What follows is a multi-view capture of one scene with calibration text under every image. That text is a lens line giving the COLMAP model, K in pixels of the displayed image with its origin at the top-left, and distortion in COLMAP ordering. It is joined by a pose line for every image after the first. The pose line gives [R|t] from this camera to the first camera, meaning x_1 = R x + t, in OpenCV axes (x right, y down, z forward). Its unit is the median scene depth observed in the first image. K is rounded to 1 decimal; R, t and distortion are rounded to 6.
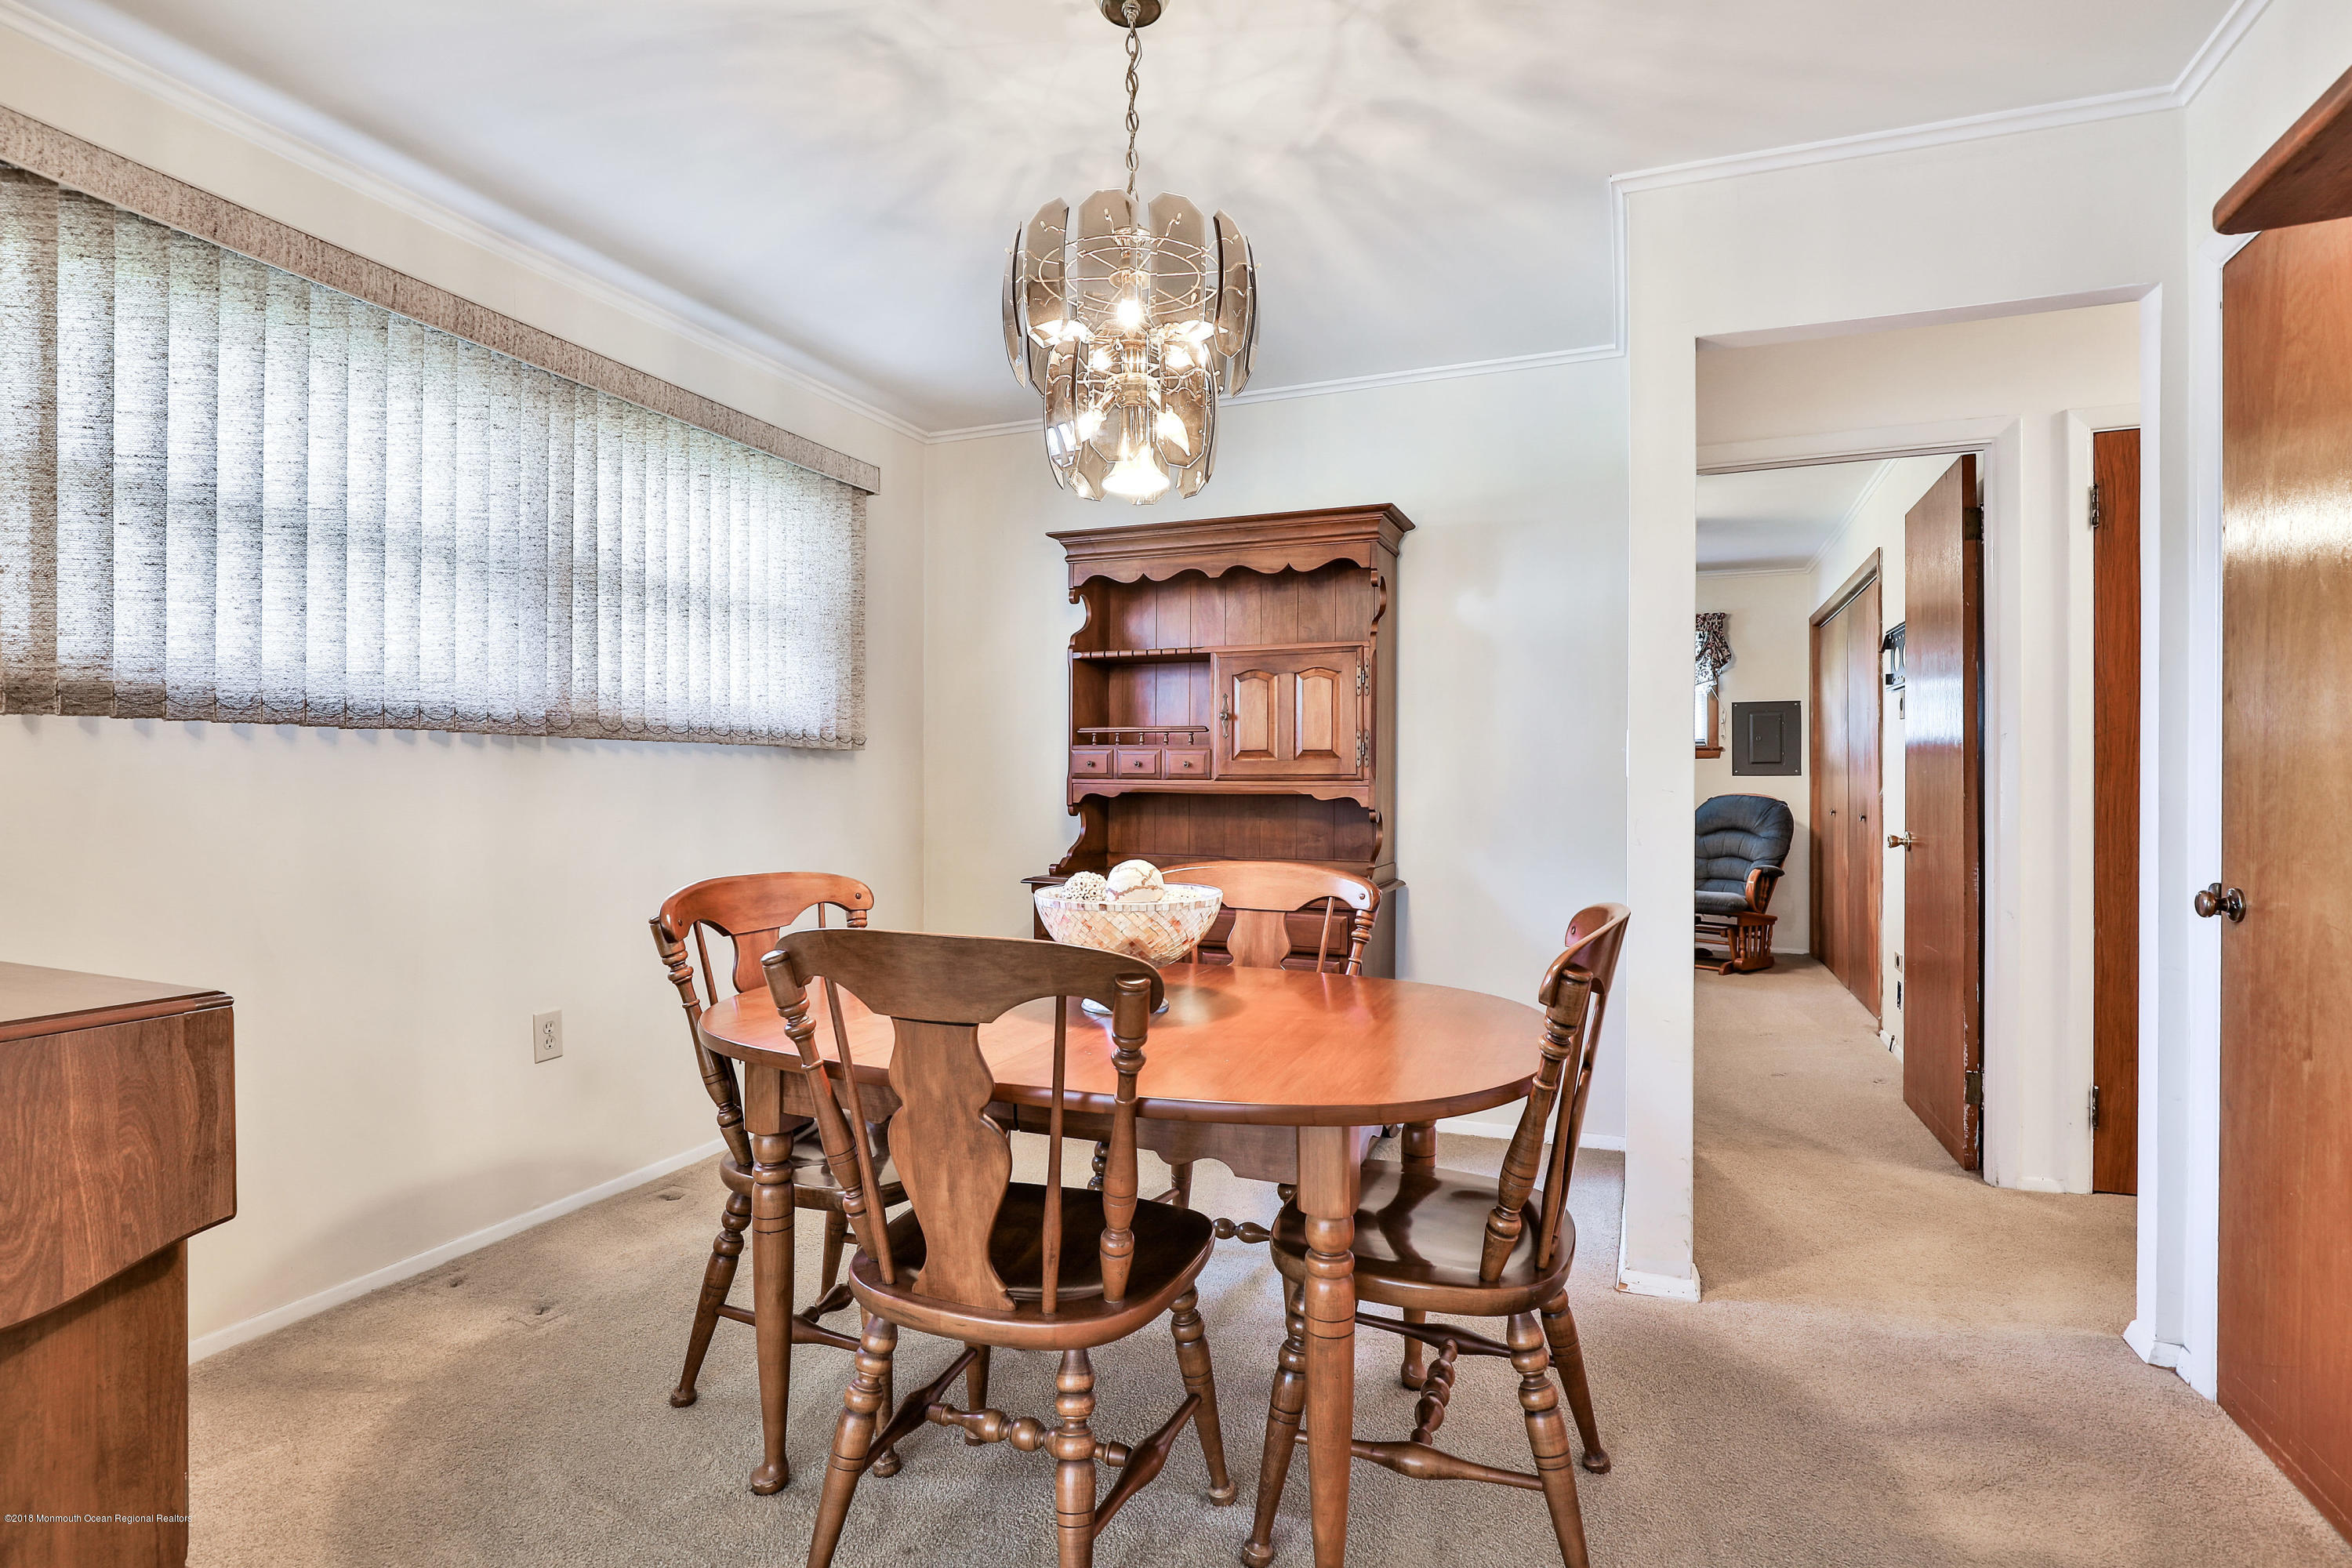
lens RADIAL K [[1134.3, 0, 1181.7], [0, 1134.3, 775.2], [0, 0, 1]] dist [-0.006506, -0.000800]
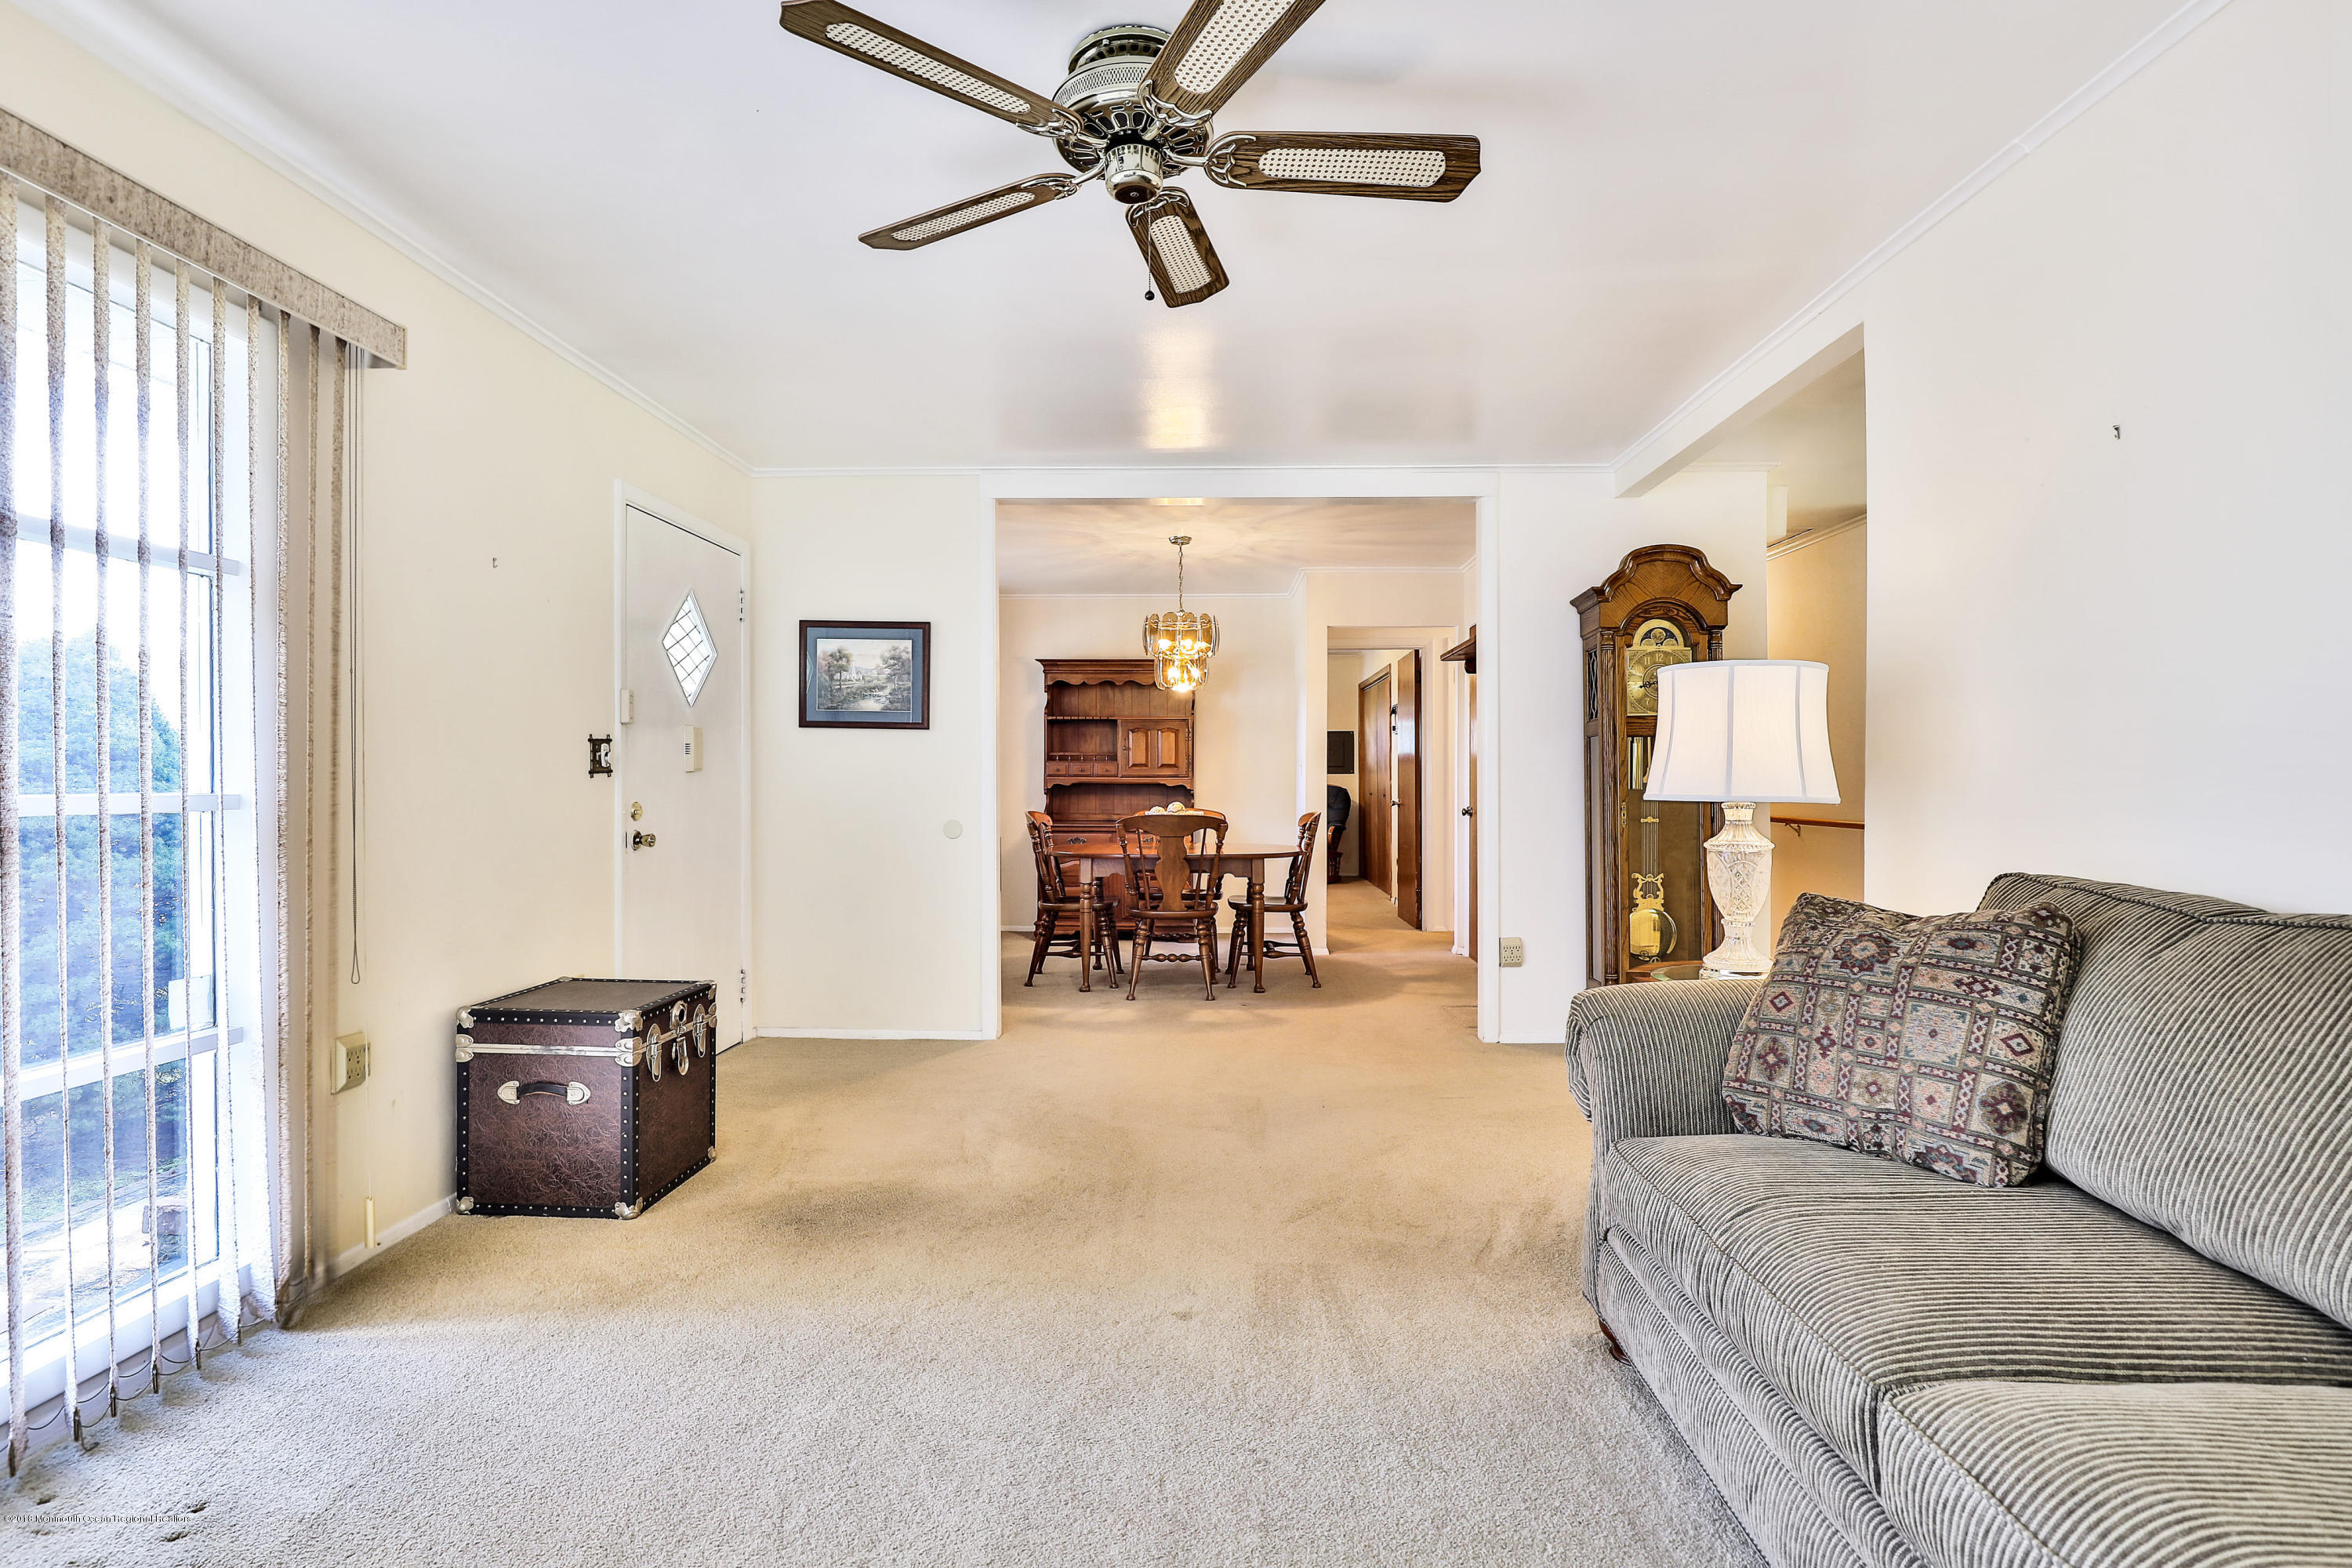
lens RADIAL K [[1134.3, 0, 1176.7], [0, 1134.3, 772.6], [0, 0, 1]] dist [-0.006506, -0.000800]
pose [[0.938651, -0.002877, 0.344857, -0.350491], [0.002718, 0.999996, 0.000945, -0.004087], [-0.344858, 0.000051, 0.938655, -0.613472]]
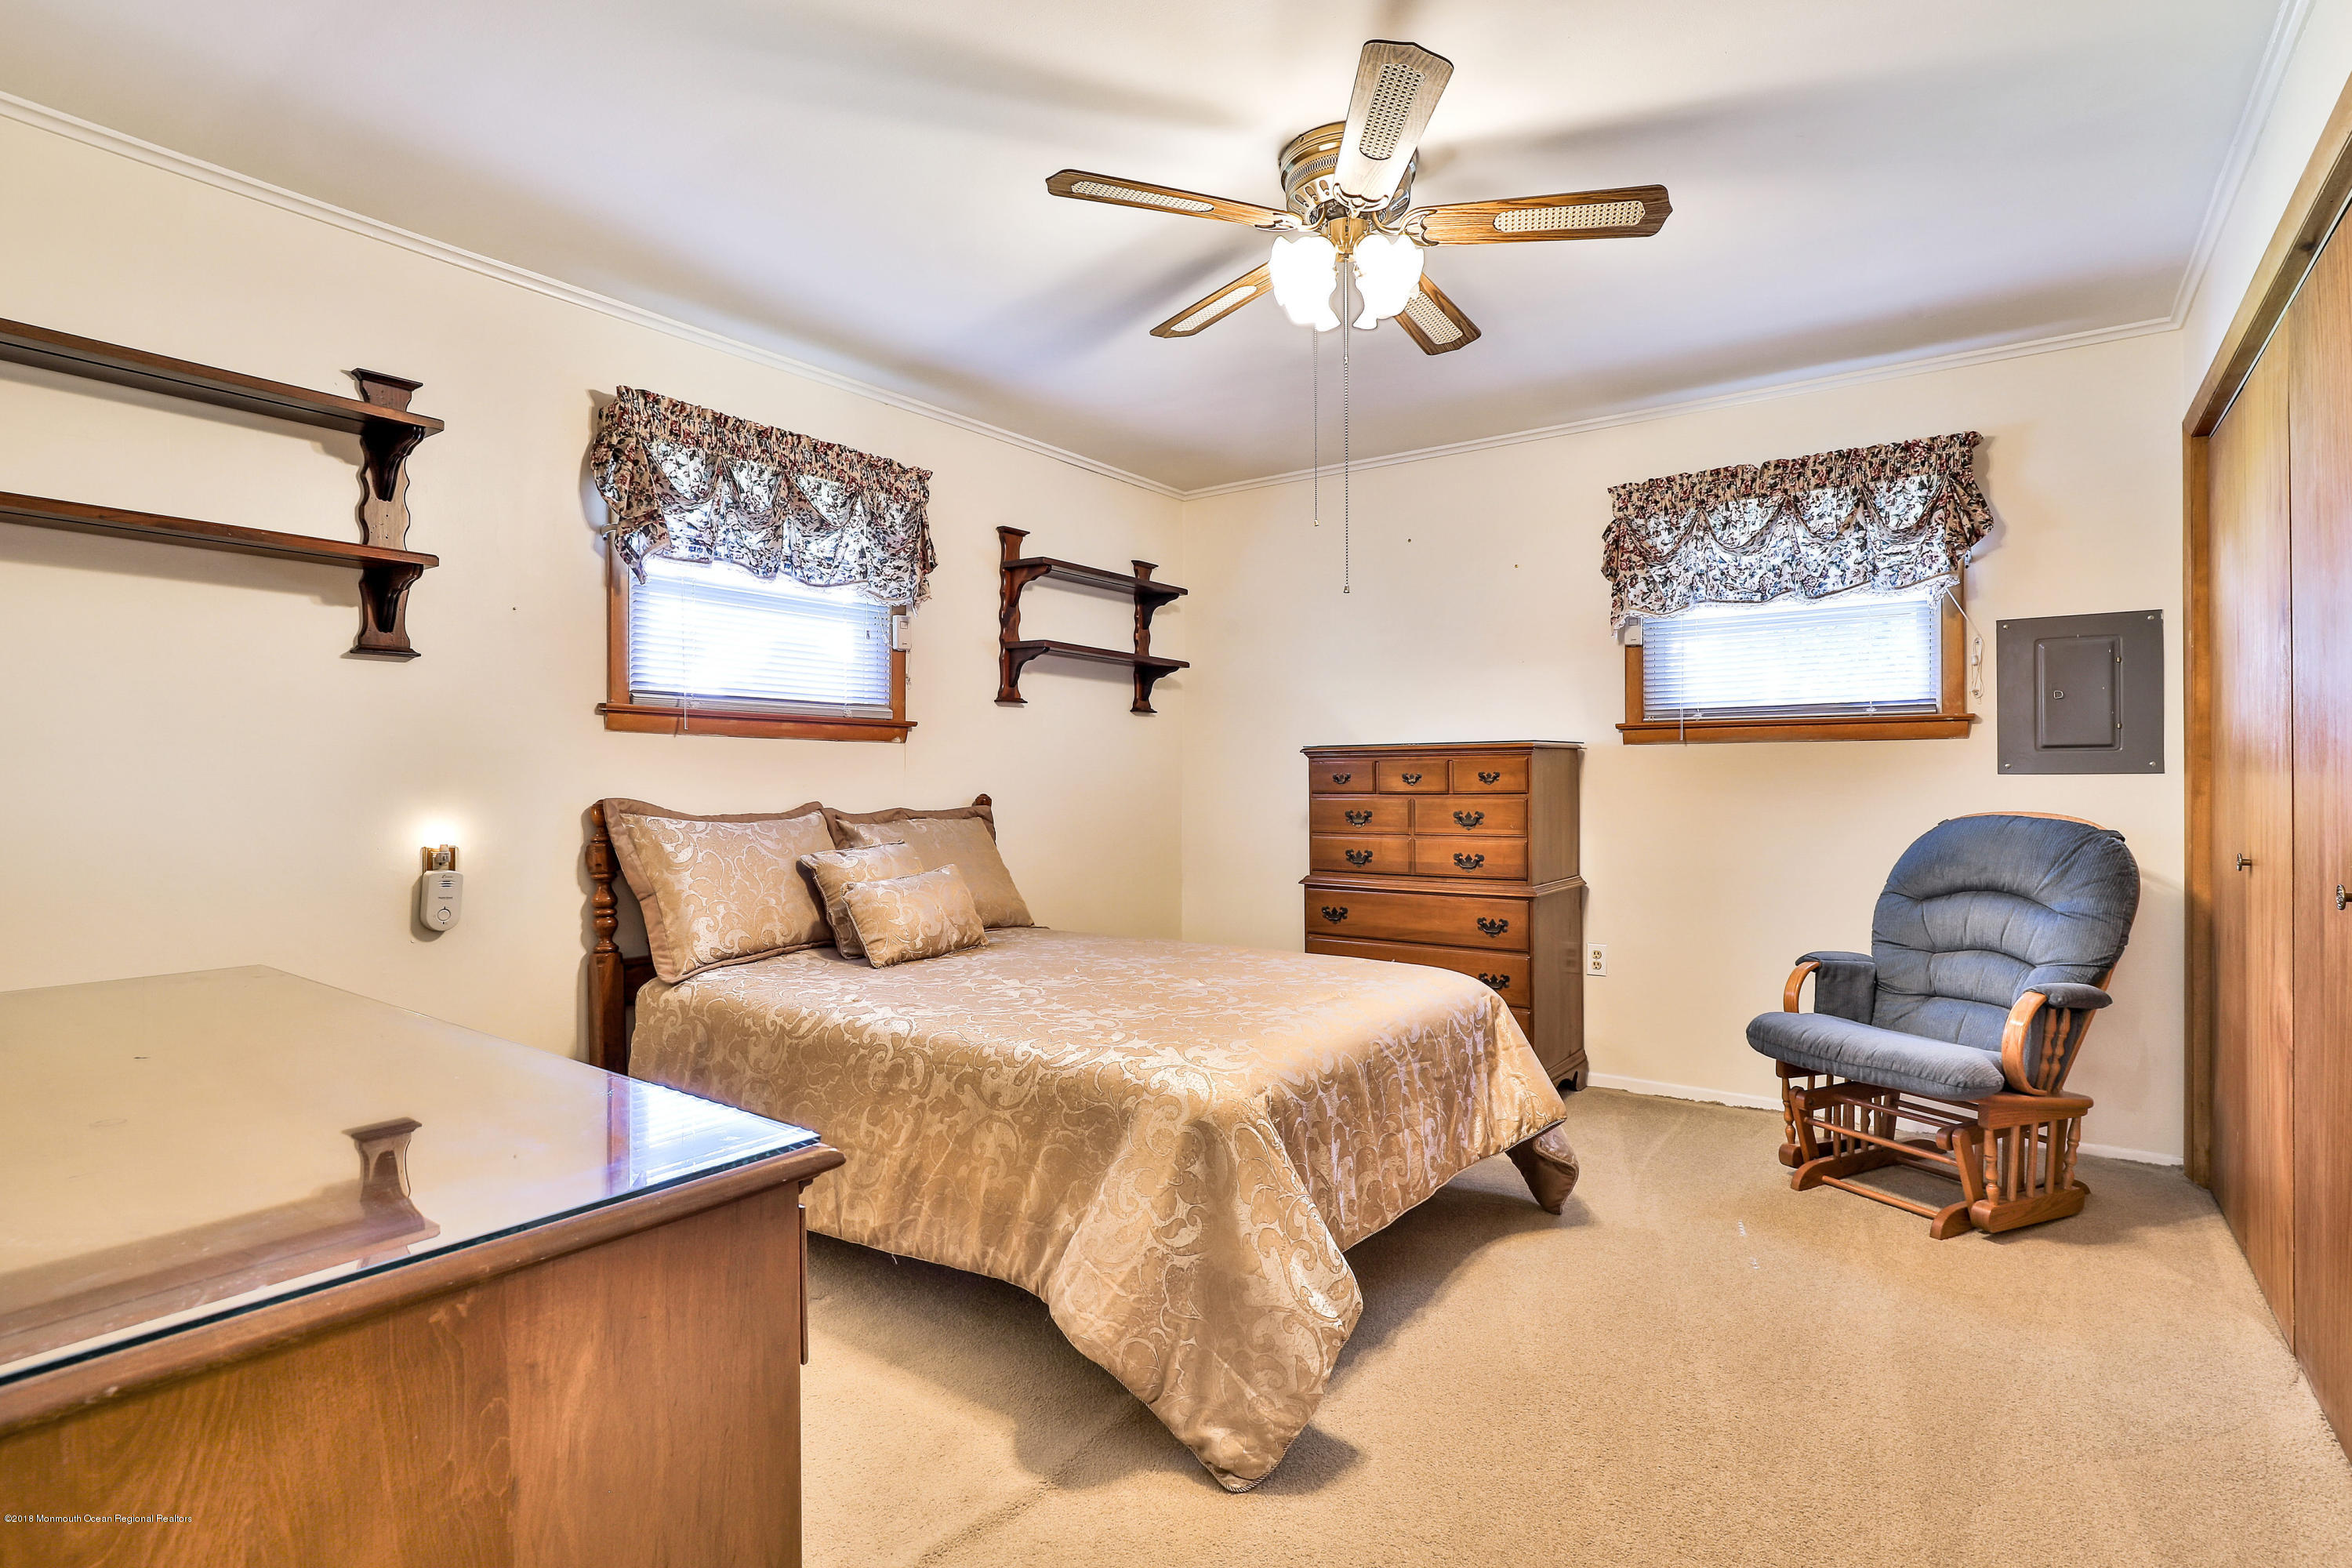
lens RADIAL K [[1134.3, 0, 1172.0], [0, 1134.3, 778.4], [0, 0, 1]] dist [-0.006506, -0.000800]
pose [[0.969582, -0.005022, -0.244716, 0.299011], [0.008132, 0.999898, 0.011700, -0.006691], [0.244633, -0.013334, 0.969524, 0.510330]]
